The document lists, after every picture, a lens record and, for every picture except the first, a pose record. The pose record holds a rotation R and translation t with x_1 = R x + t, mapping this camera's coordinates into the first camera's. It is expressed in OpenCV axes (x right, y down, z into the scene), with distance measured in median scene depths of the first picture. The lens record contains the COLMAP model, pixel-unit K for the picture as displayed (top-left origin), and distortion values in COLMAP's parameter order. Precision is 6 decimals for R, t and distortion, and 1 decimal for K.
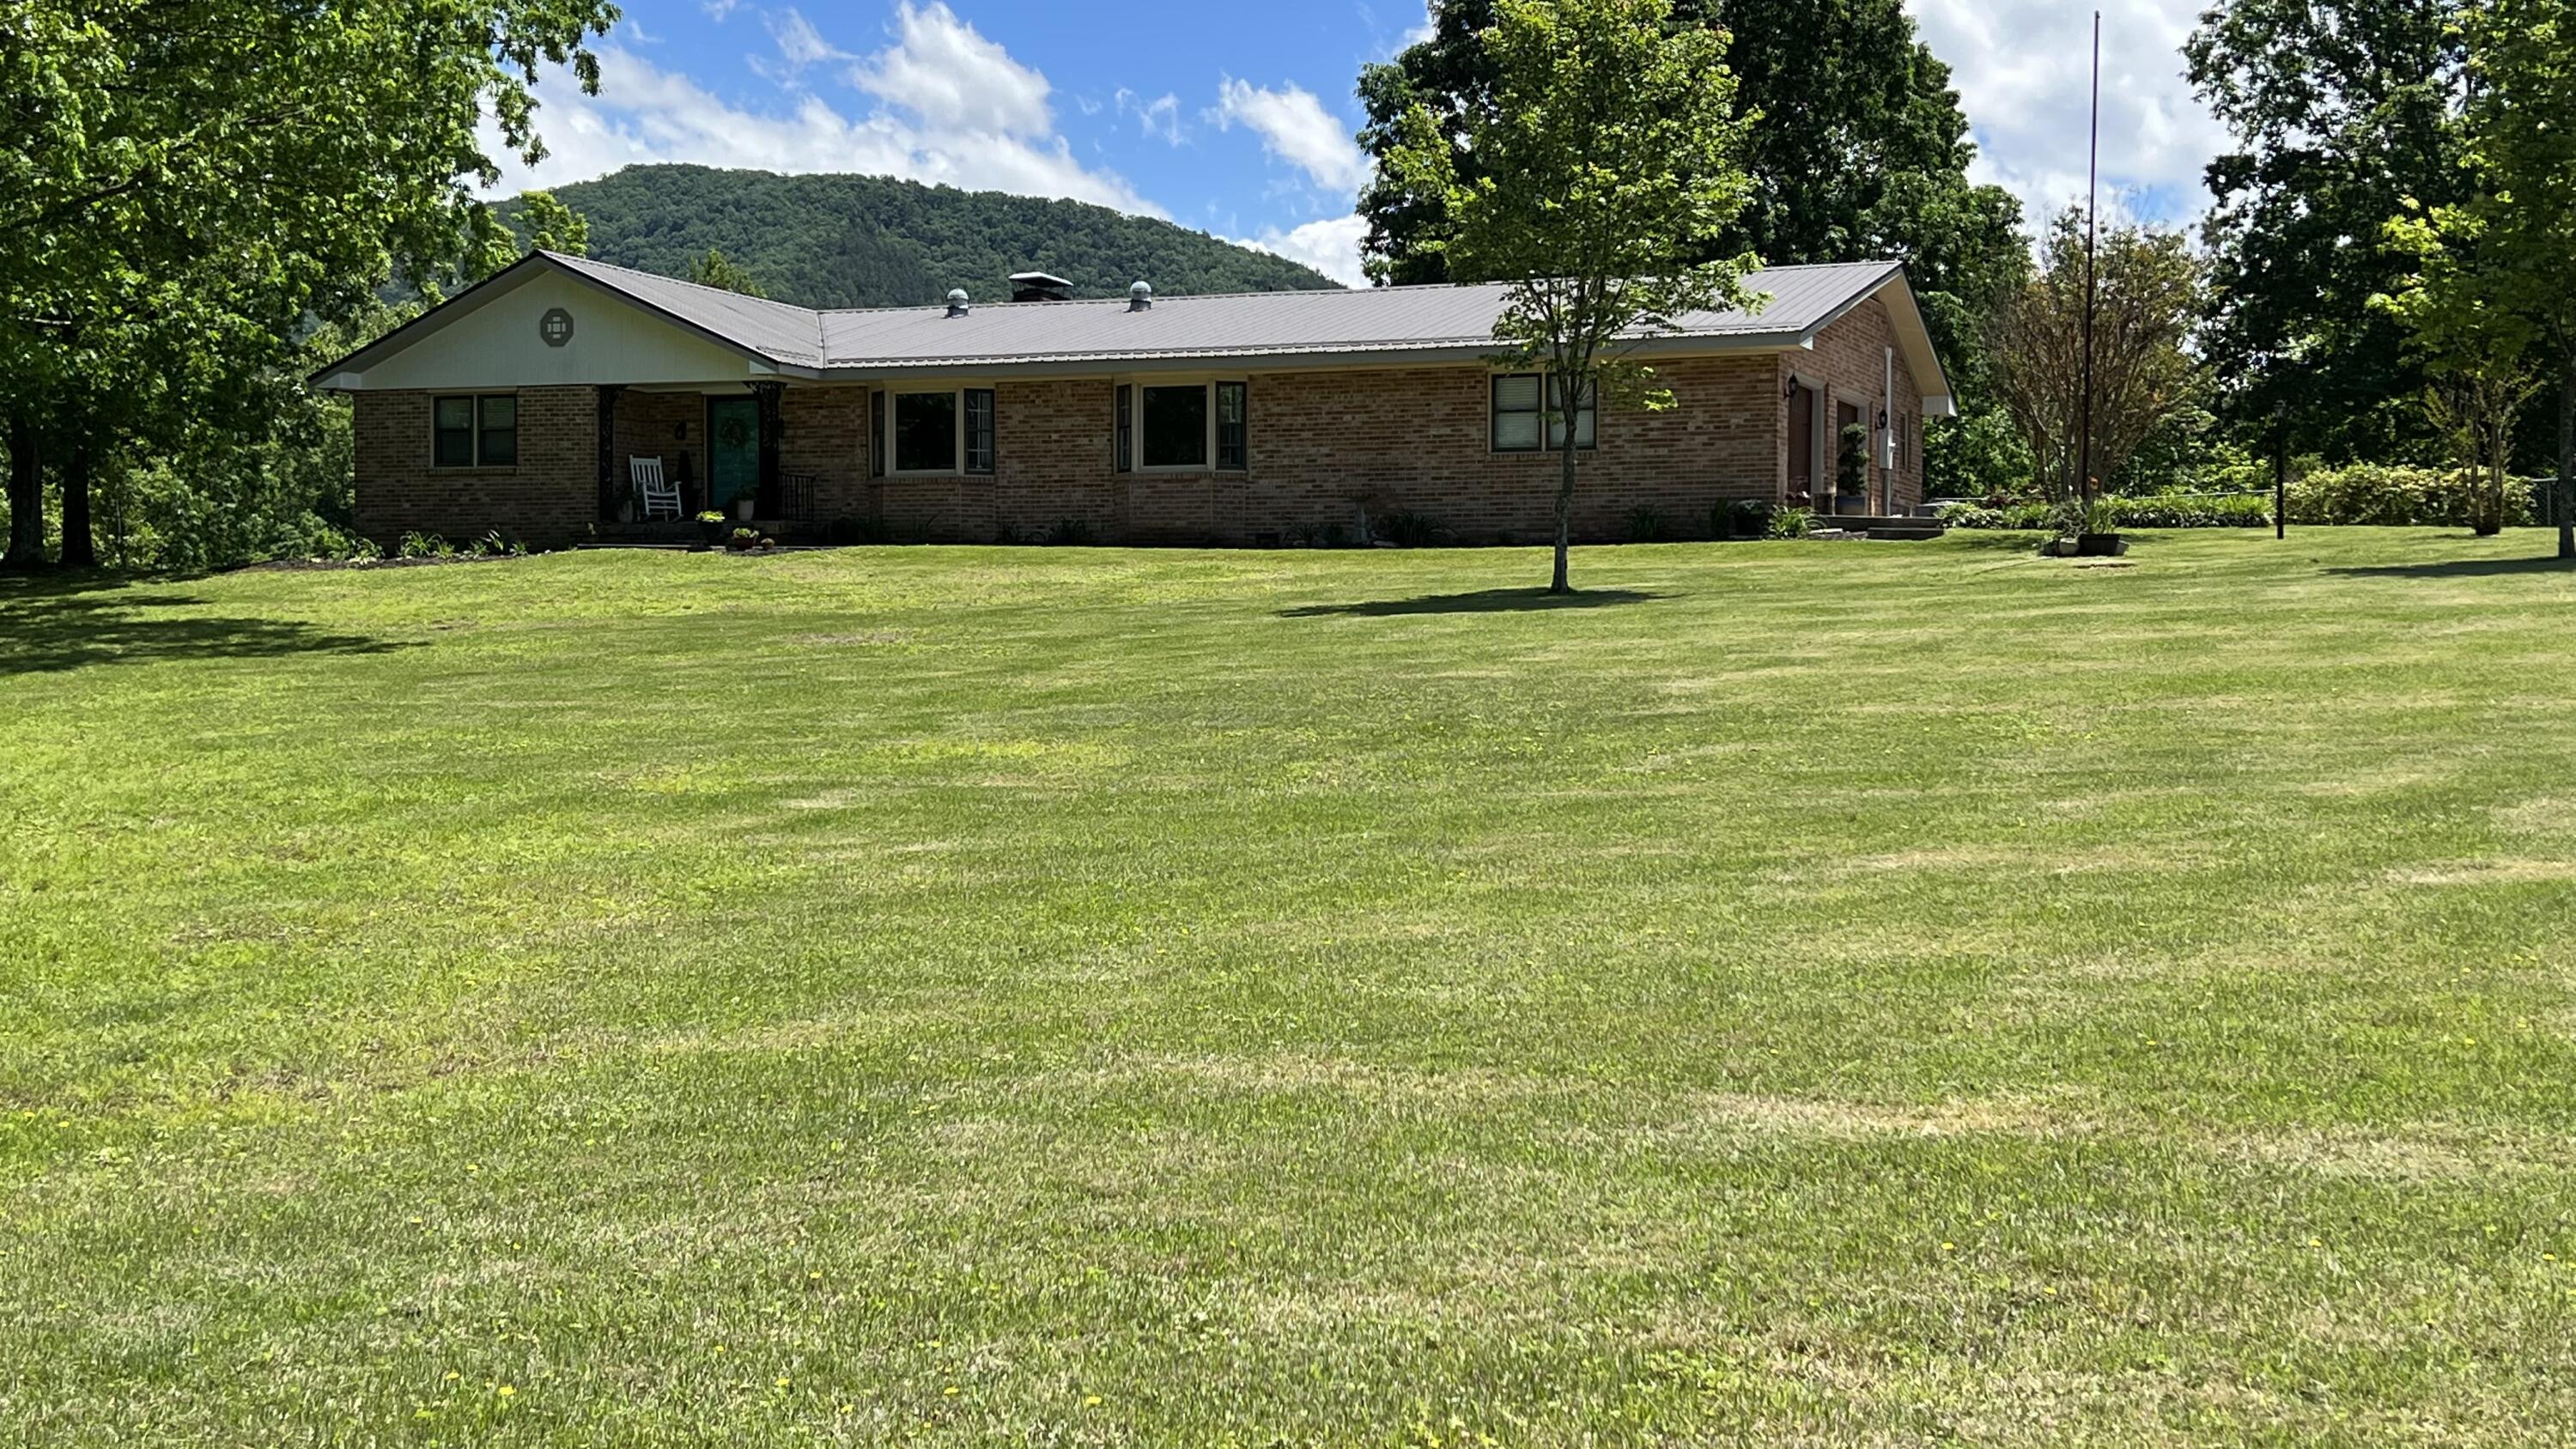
lens RADIAL K [[3124.7, 0, 1302.2], [0, 3124.7, 723.5], [0, 0, 1]] dist [0.207905, 0.000000]
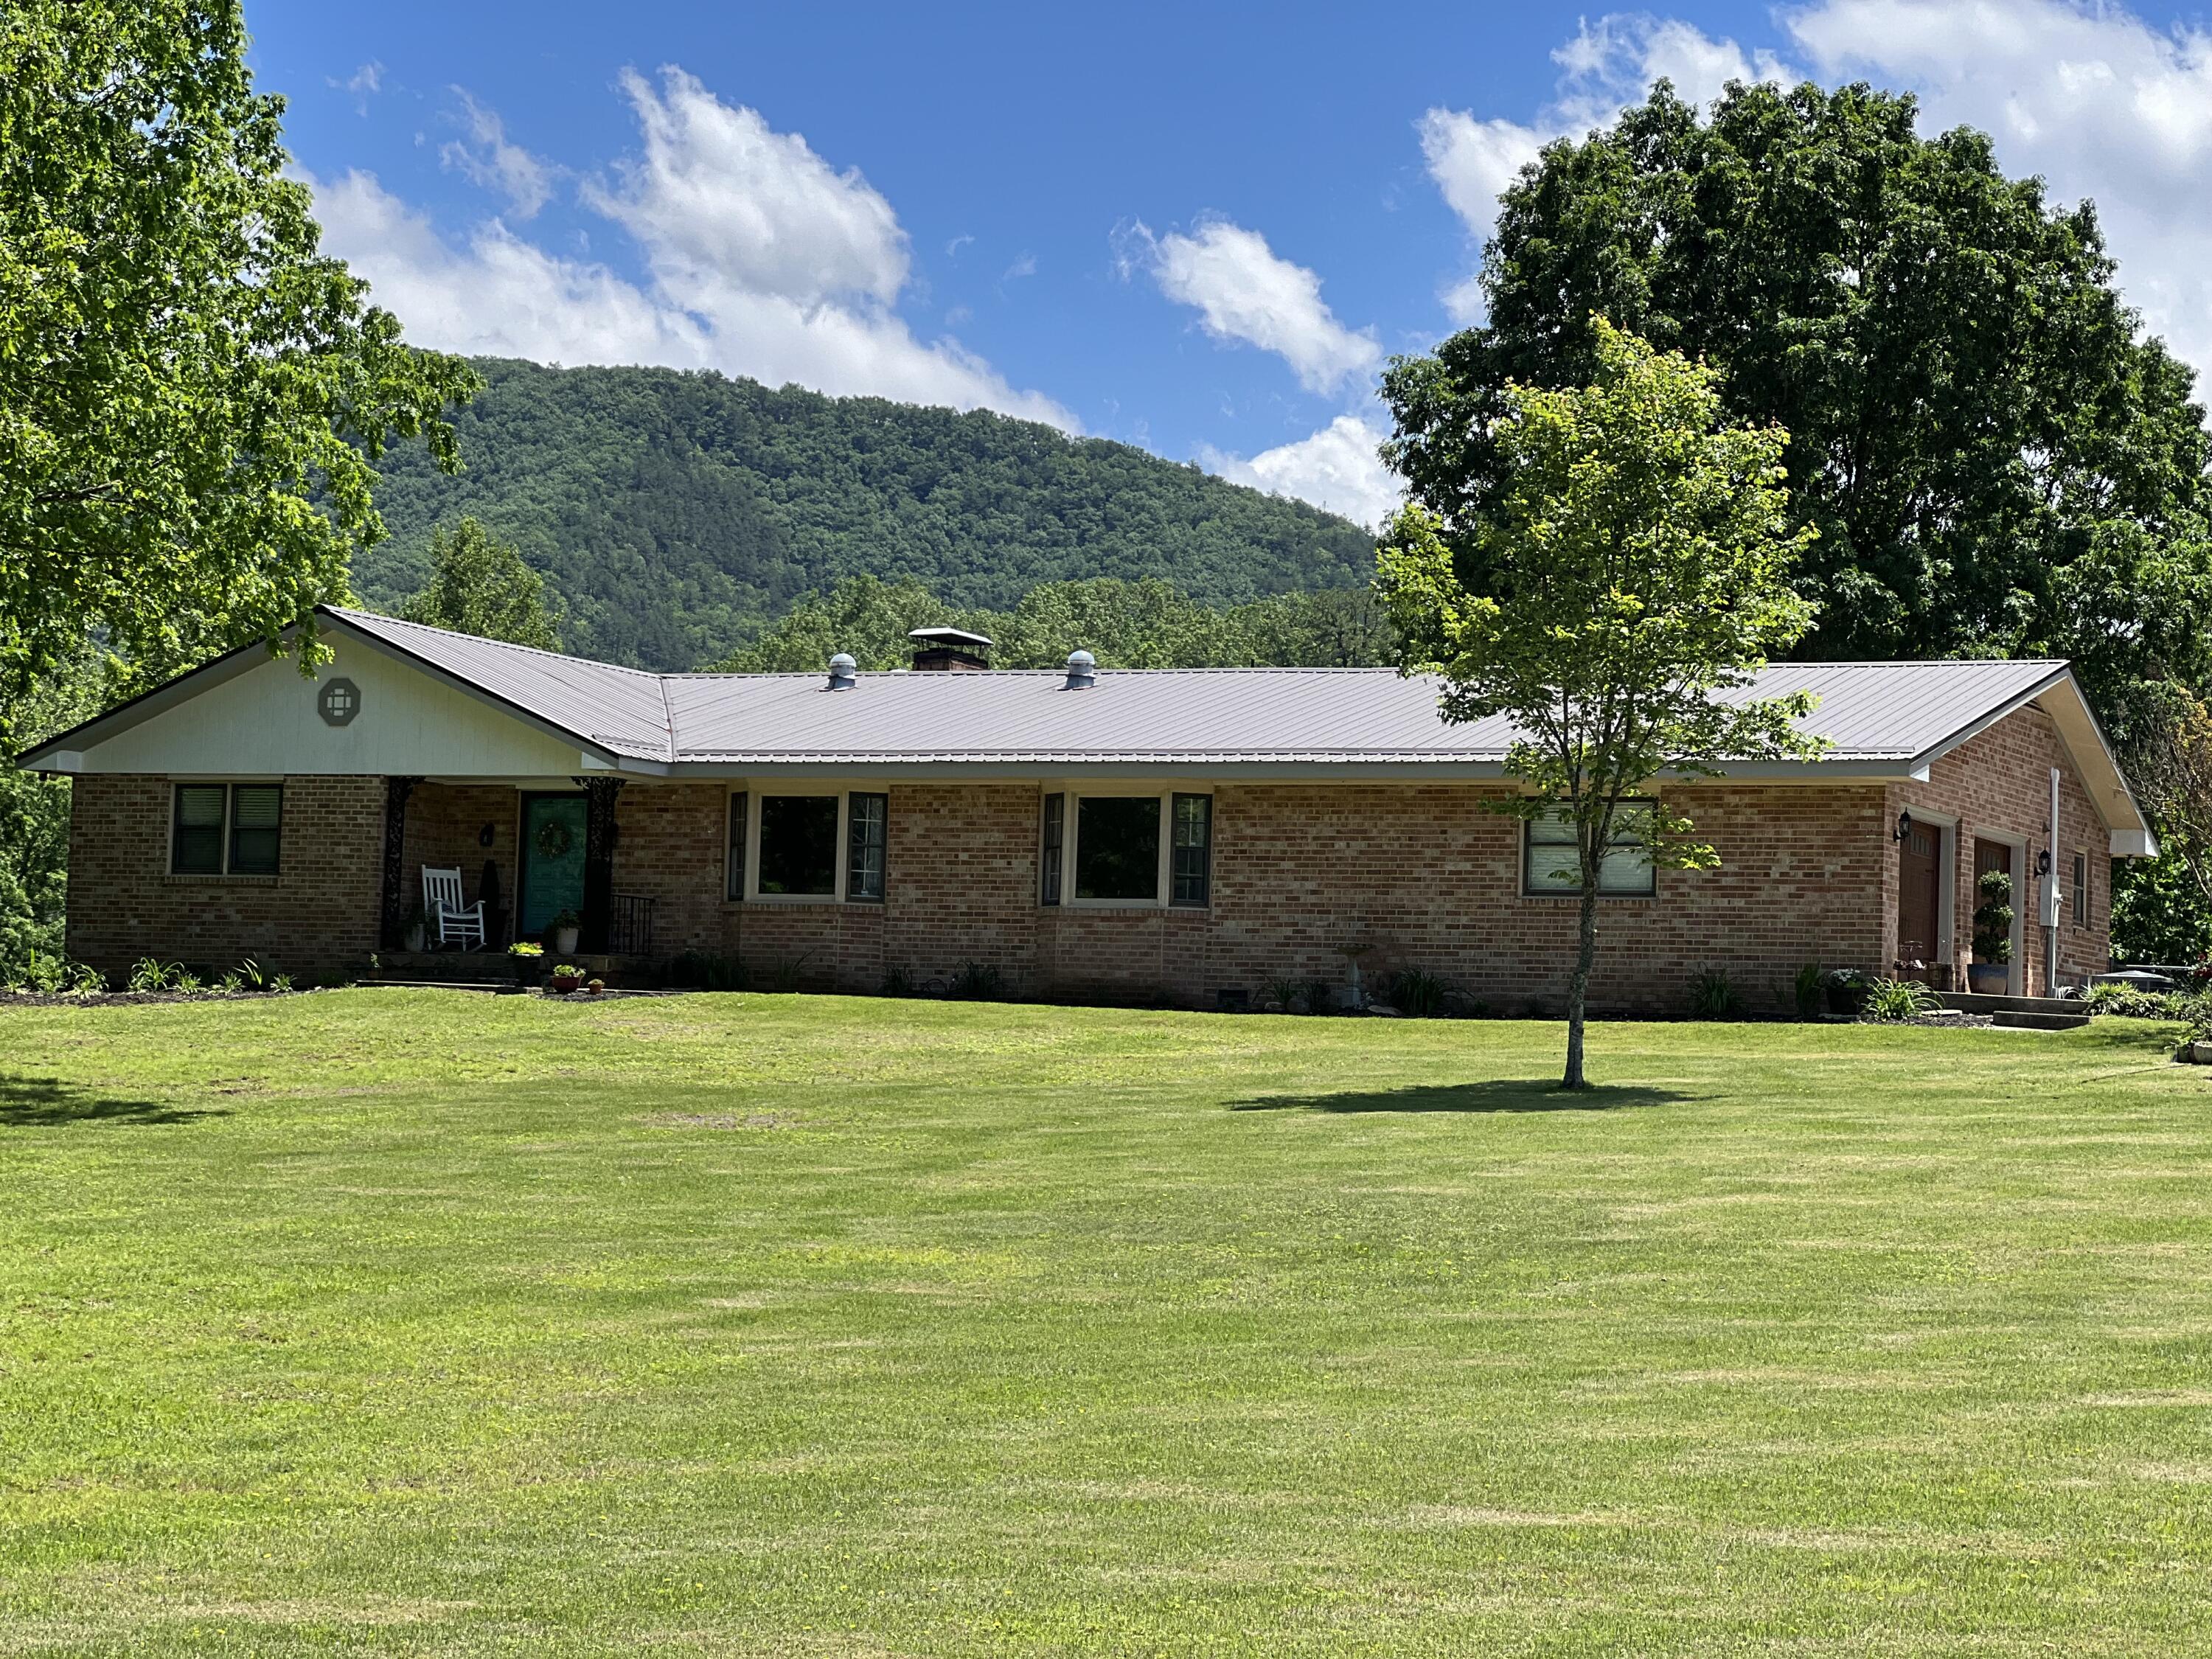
lens RADIAL K [[4933.3, 0, 1104.5], [0, 4933.3, 822.8], [0, 0, 1]] dist [0.111314, 0.000000]
pose [[0.998536, 0.027021, -0.046867, 0.014167], [-0.030792, 0.996181, -0.081705, -0.001054], [0.044480, 0.083028, 0.995554, -0.238318]]
